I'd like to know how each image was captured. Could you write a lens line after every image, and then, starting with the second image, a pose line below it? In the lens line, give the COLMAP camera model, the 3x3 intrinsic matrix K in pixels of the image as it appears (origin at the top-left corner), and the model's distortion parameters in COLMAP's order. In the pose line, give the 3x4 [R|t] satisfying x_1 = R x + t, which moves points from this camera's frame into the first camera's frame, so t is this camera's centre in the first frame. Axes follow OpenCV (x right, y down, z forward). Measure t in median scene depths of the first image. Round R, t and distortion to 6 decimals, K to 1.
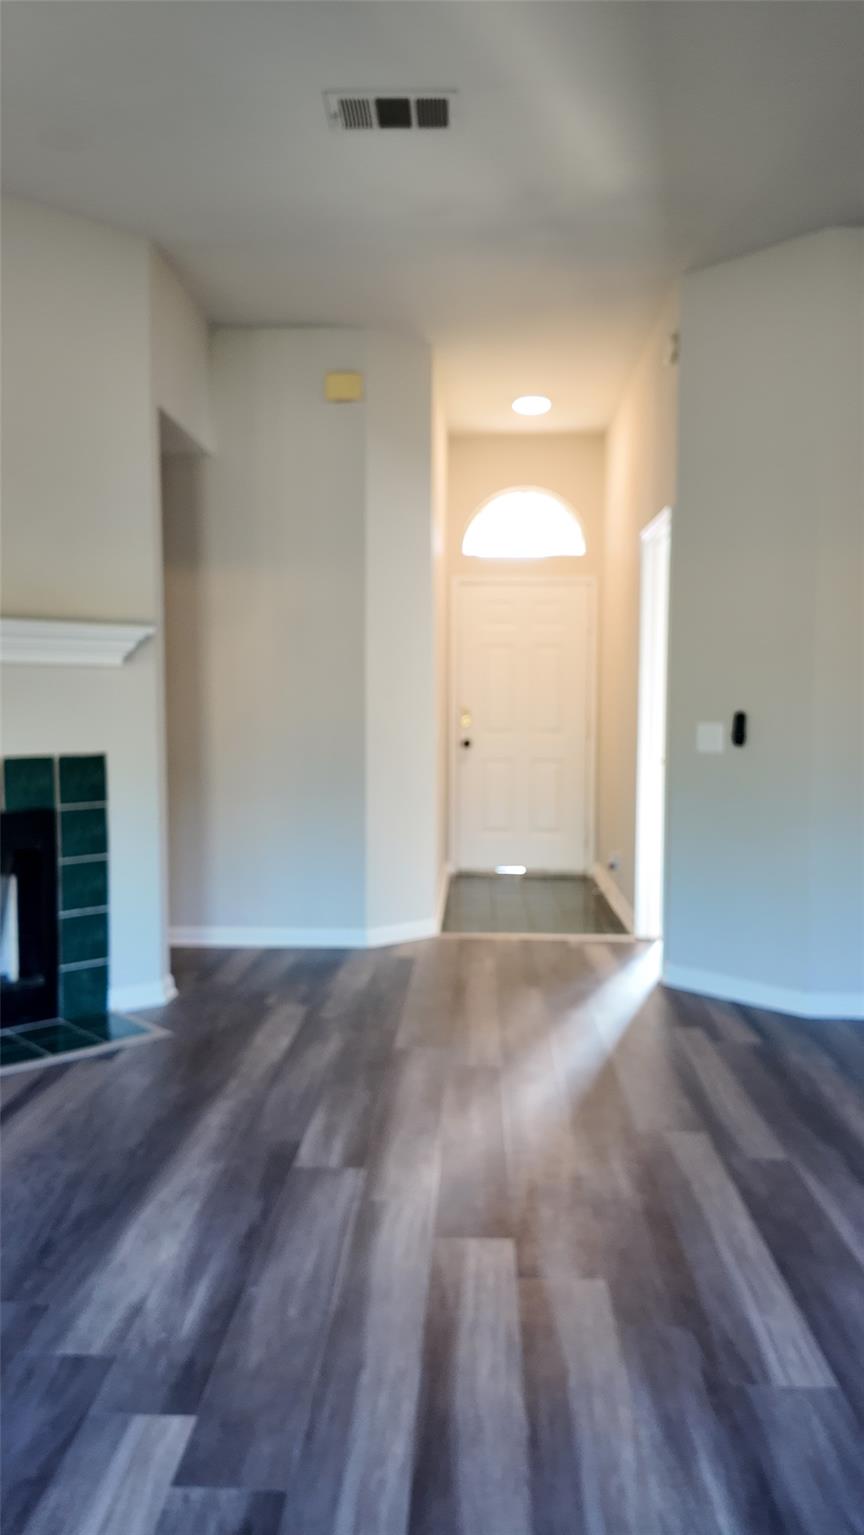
lens RADIAL K [[1155.3, 0, 521.5], [0, 1155.3, 766.5], [0, 0, 1]] dist [0.106111, -0.119864]
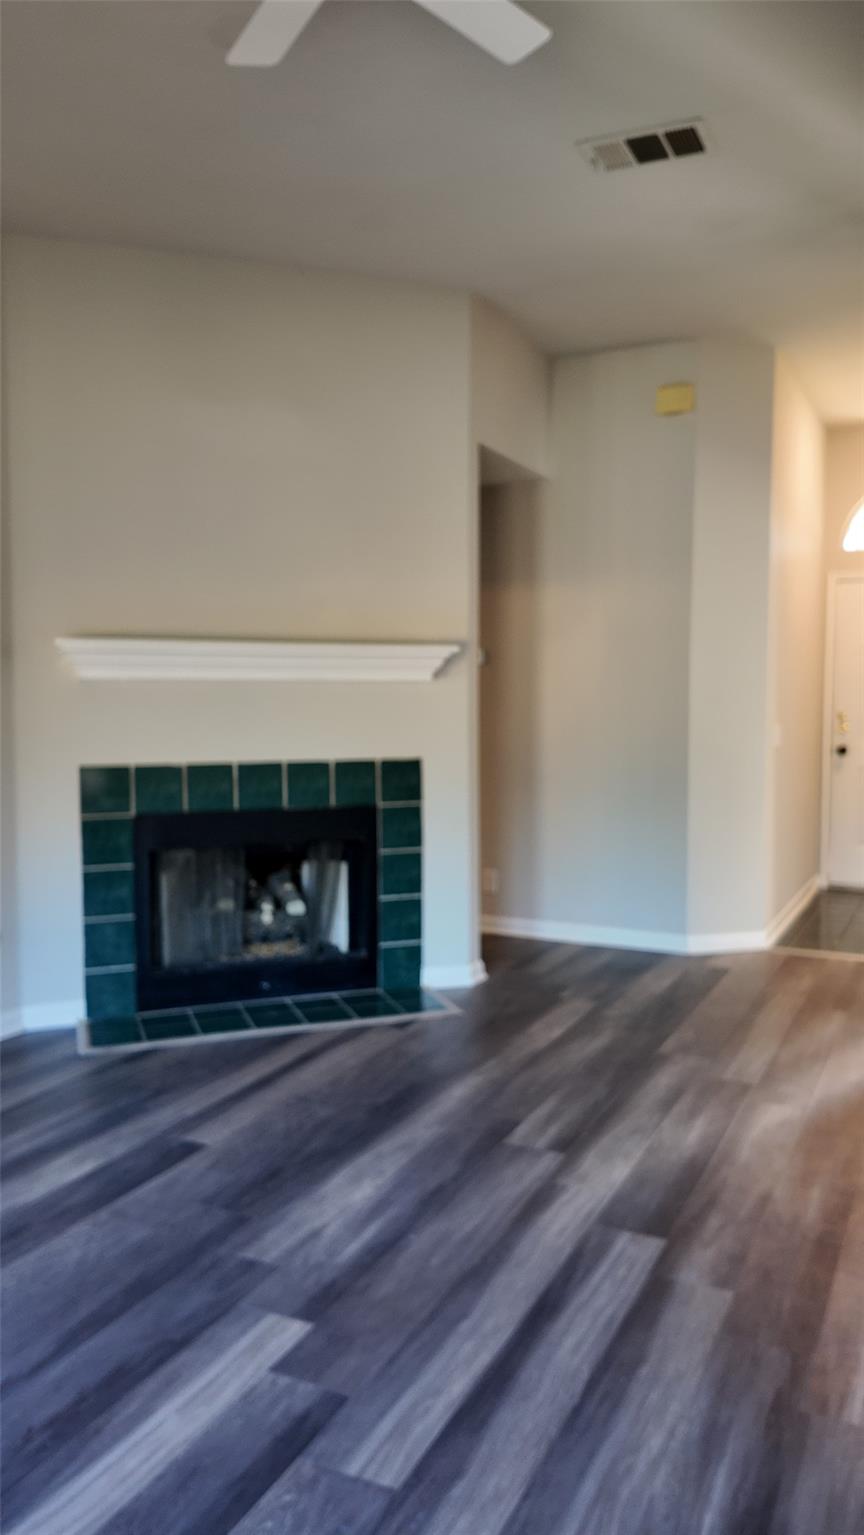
lens RADIAL K [[1155.3, 0, 454.4], [0, 1155.3, 766.3], [0, 0, 1]] dist [0.106111, -0.119864]
pose [[0.921453, 0.020462, -0.387950, 0.143910], [-0.021616, 0.999765, 0.001389, -0.007489], [0.387888, 0.007106, 0.921679, -0.019056]]
